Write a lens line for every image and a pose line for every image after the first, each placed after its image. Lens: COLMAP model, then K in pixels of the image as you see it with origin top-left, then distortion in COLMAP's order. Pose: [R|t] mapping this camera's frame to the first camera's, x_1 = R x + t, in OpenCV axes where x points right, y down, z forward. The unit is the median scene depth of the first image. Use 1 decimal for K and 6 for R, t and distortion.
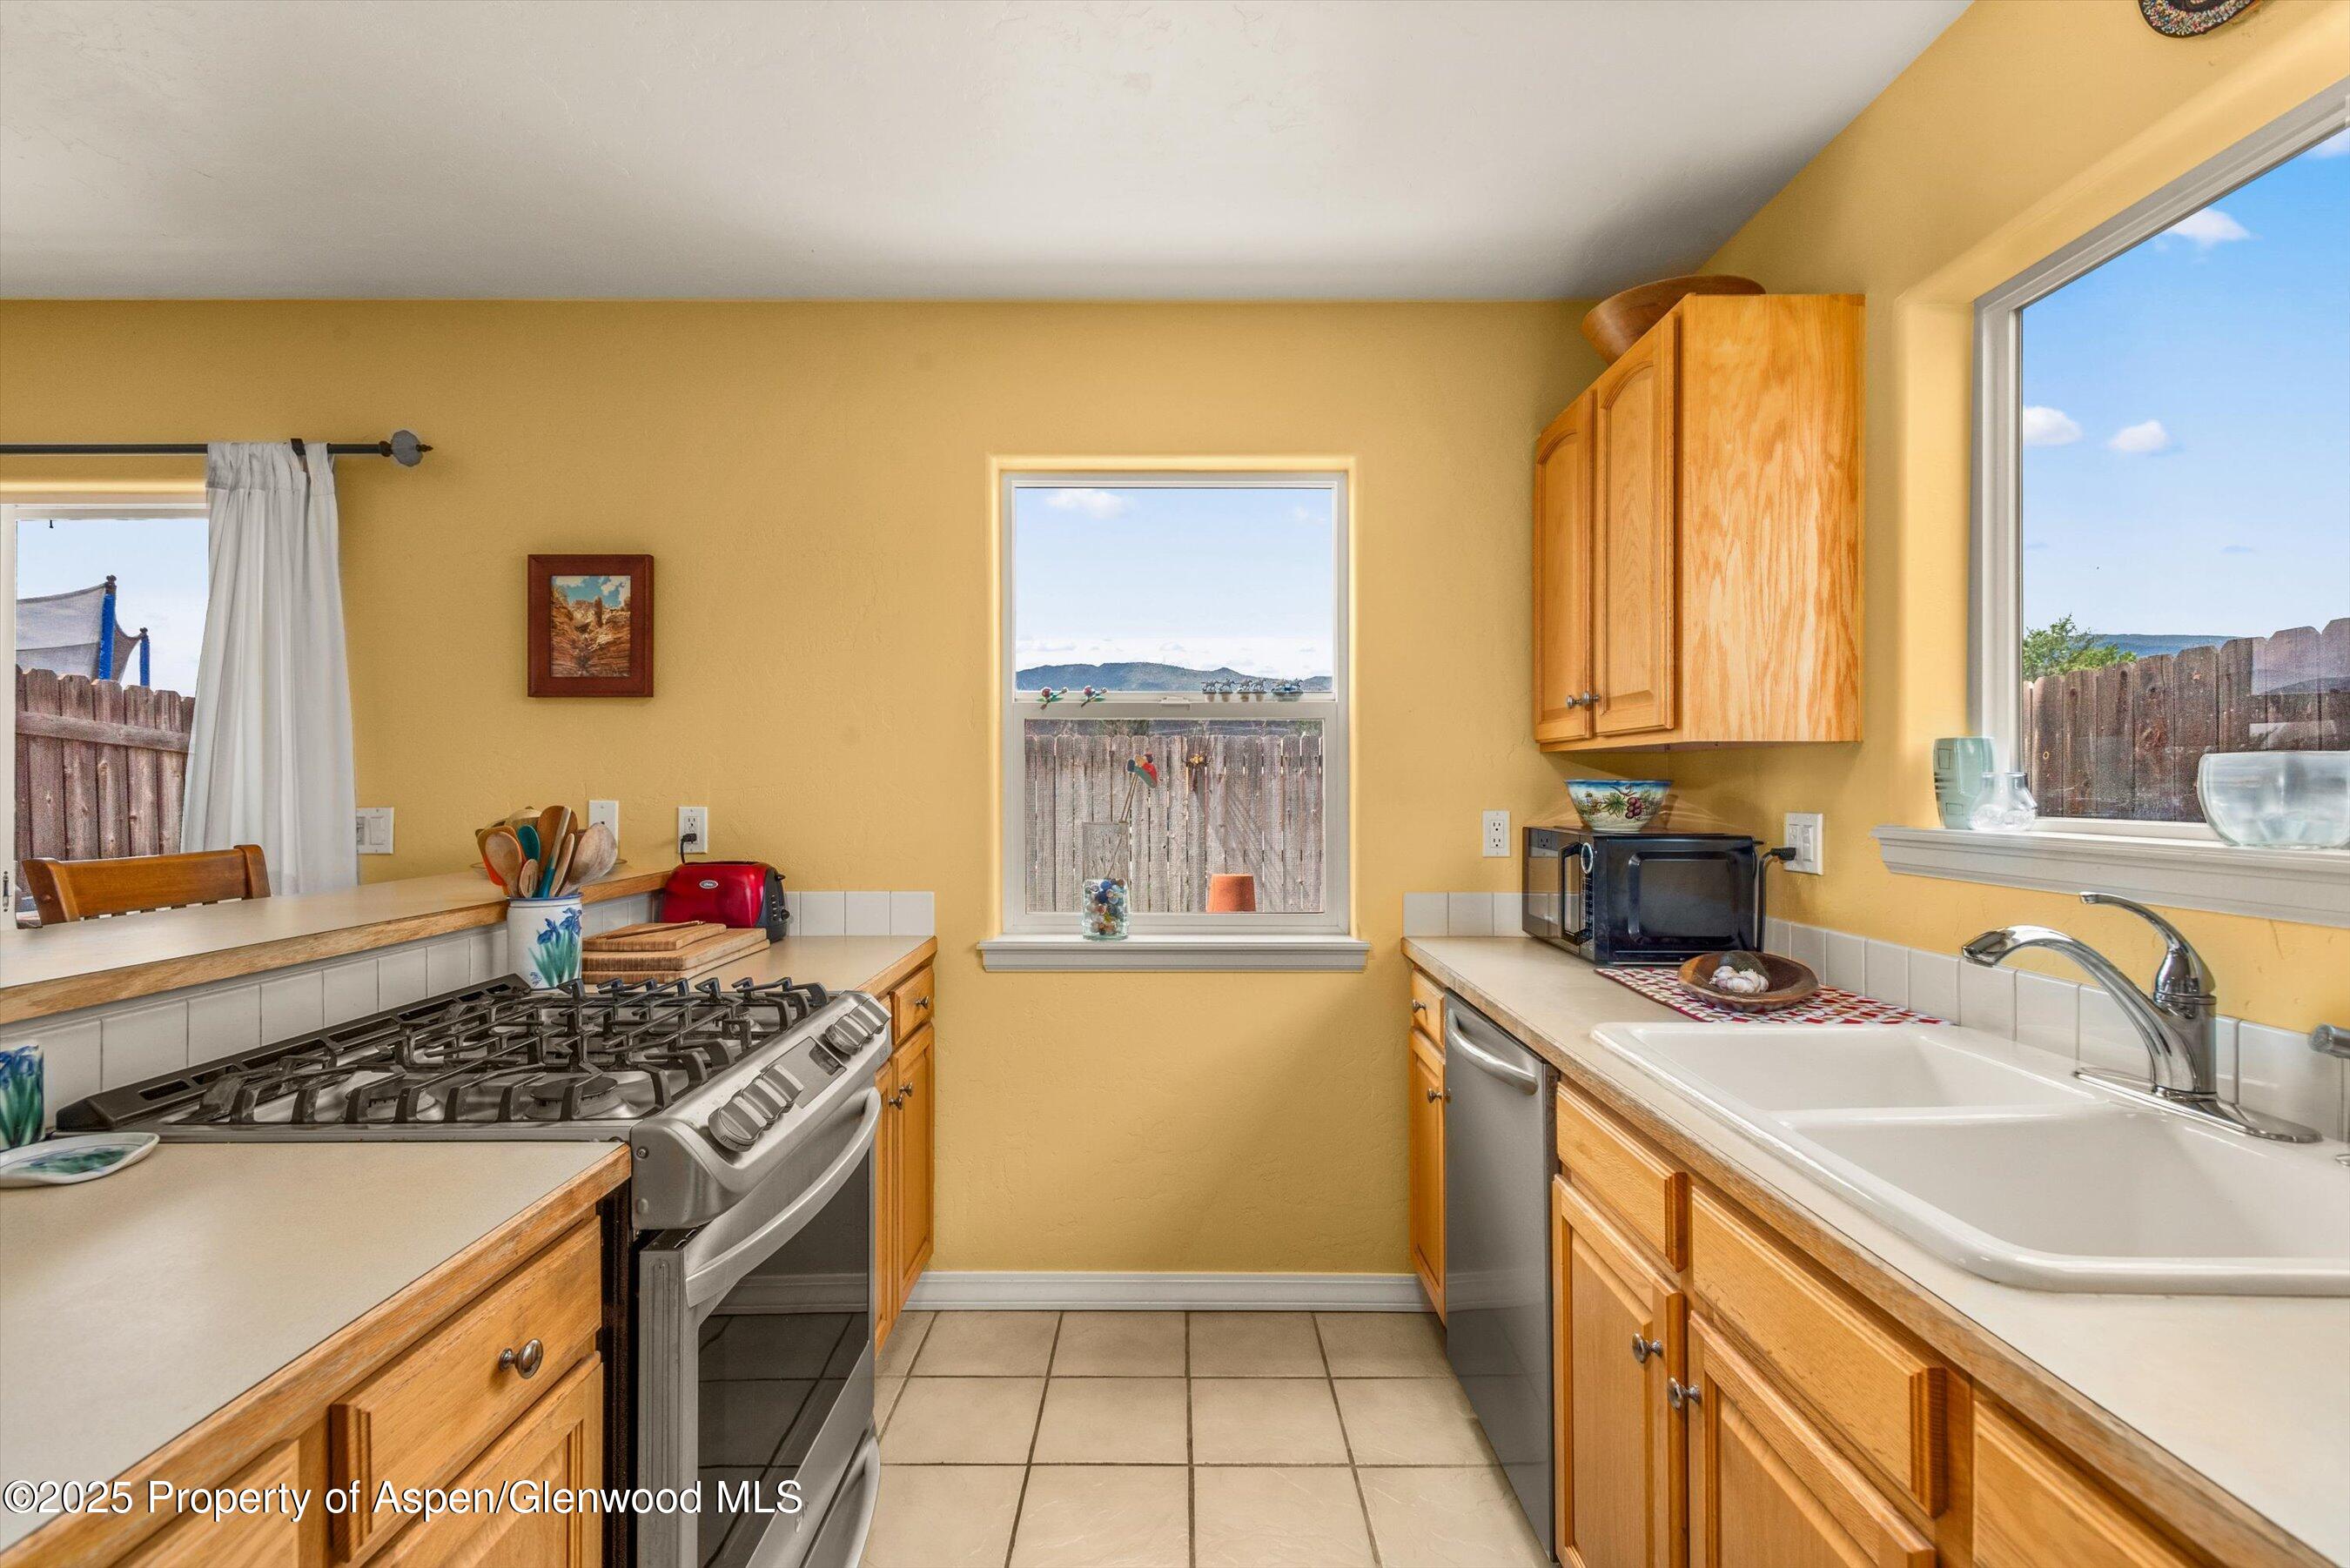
lens RADIAL K [[1100.9, 0, 1165.6], [0, 1100.9, 783.8], [0, 0, 1]] dist [0.009322, -0.003670]
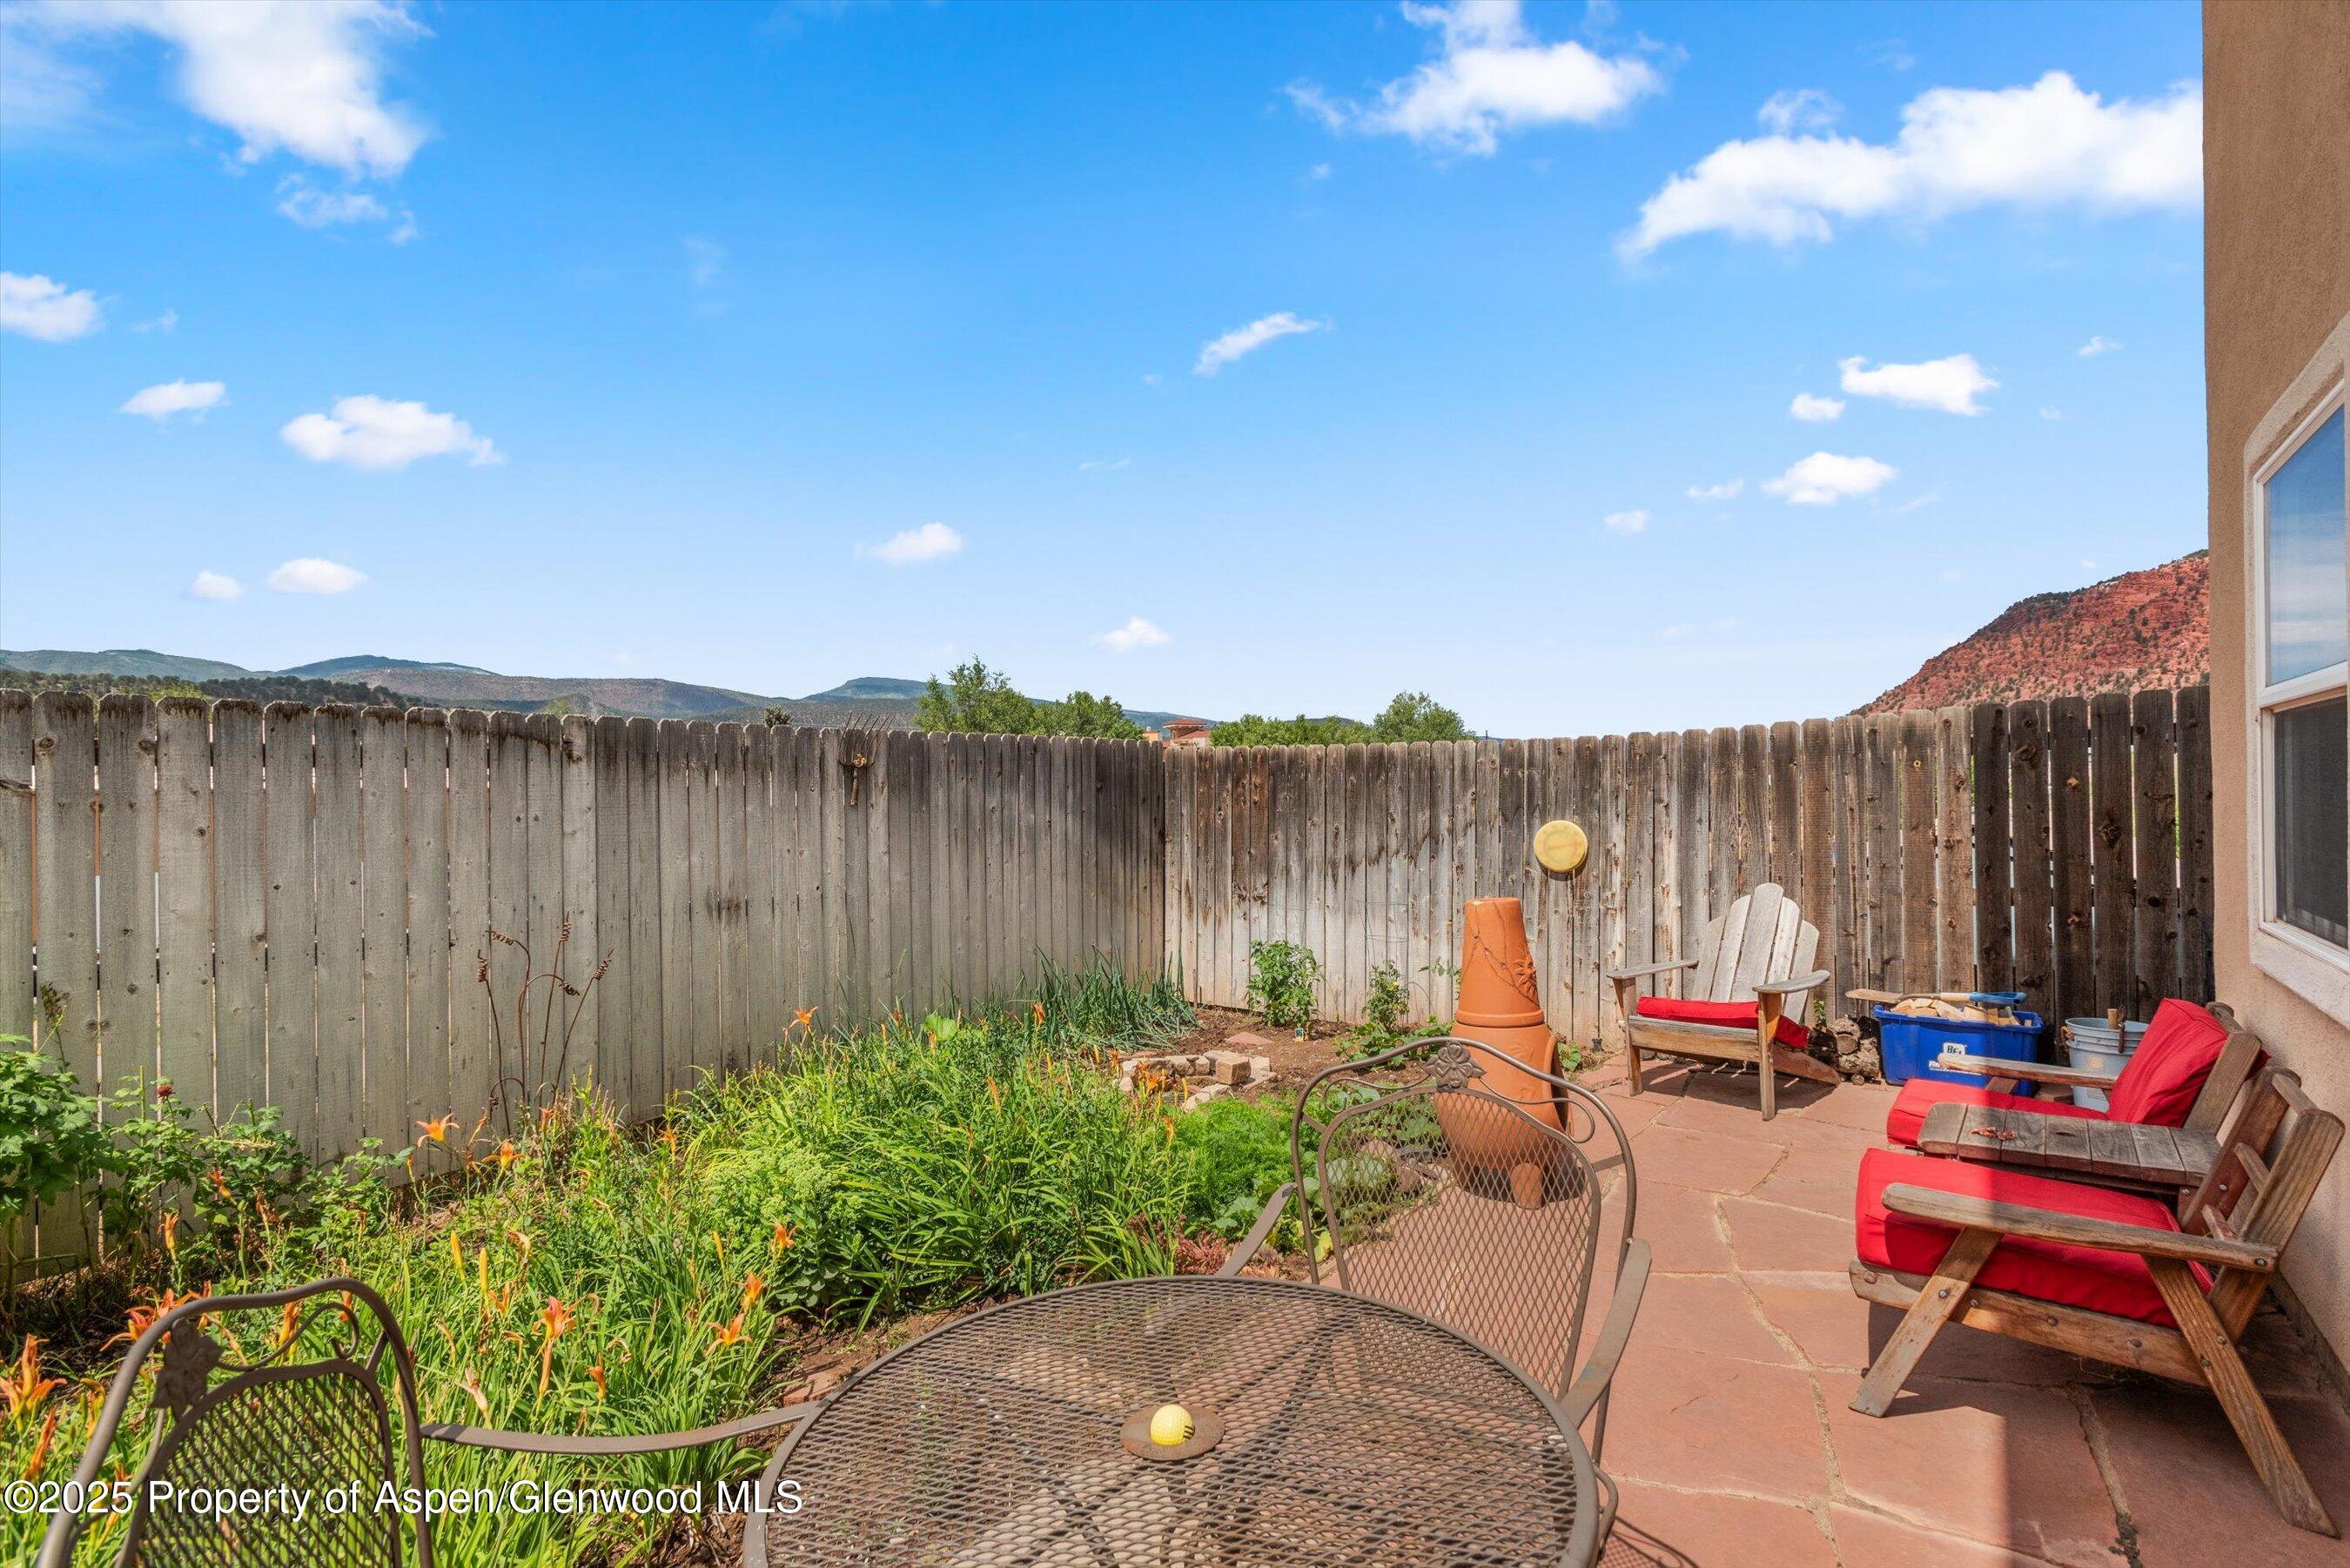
lens RADIAL K [[1100.9, 0, 1174.5], [0, 1100.9, 786.2], [0, 0, 1]] dist [0.009322, -0.003670]
pose [[0.593602, -0.001782, 0.804757, -1.359312], [0.011359, 0.999916, -0.006164, 0.000308], [-0.804679, 0.012800, 0.593573, 1.325263]]
